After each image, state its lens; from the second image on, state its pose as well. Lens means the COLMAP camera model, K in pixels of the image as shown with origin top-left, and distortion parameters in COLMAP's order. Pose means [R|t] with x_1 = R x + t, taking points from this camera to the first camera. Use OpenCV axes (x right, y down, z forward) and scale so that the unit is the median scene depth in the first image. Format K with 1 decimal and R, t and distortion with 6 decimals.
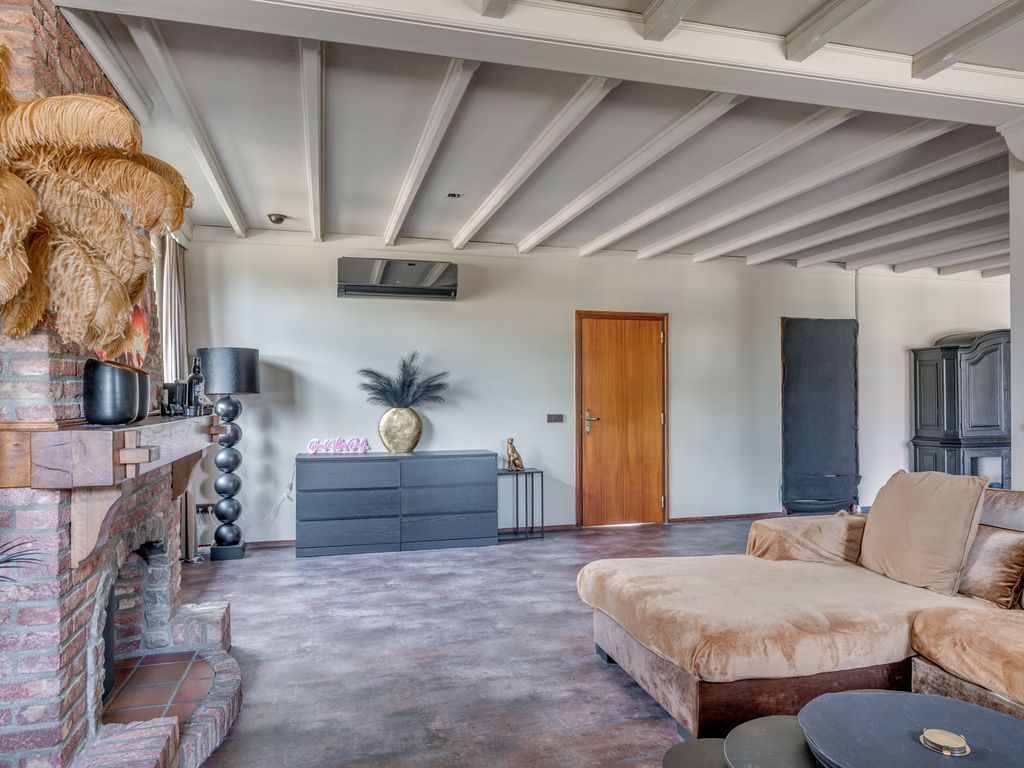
lens RADIAL K [[620.9, 0, 513.7], [0, 620.9, 391.6], [0, 0, 1]] dist [-0.024766, -0.000302]
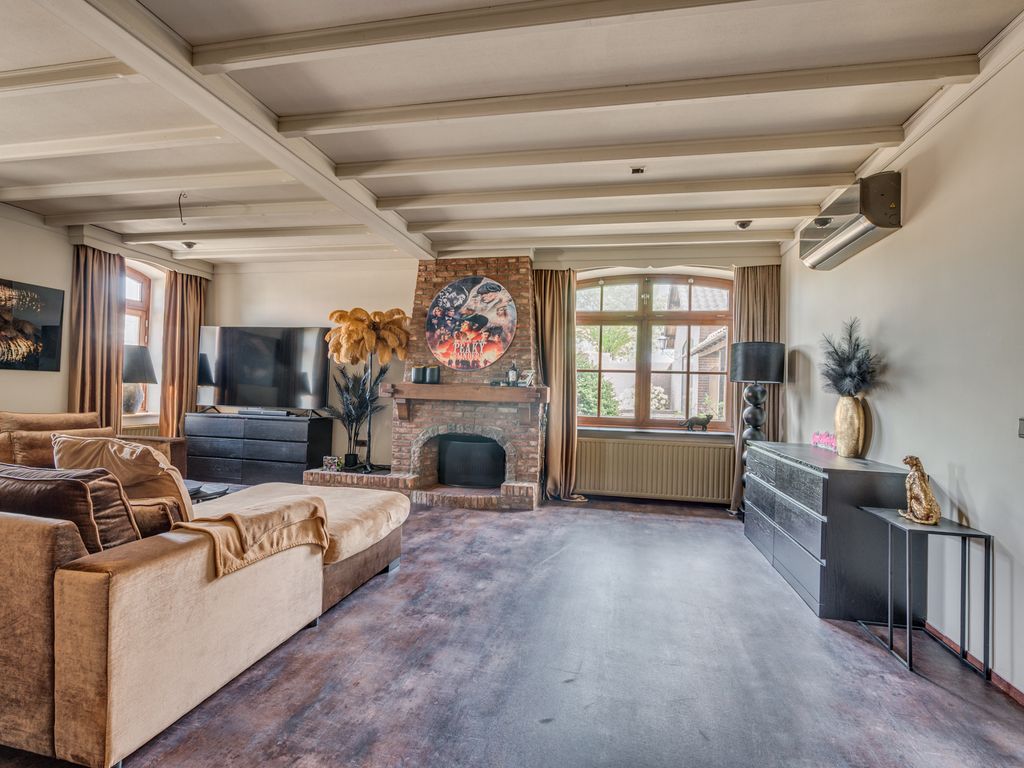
lens RADIAL K [[496.7, 0, 529.7], [0, 496.7, 385.1], [0, 0, 1]] dist [0.000219, 0.000172]
pose [[-0.402334, -0.023714, -0.915186, 0.472669], [-0.022555, 0.999618, -0.015986, 0.026848], [0.915215, 0.014210, -0.402715, 0.801320]]
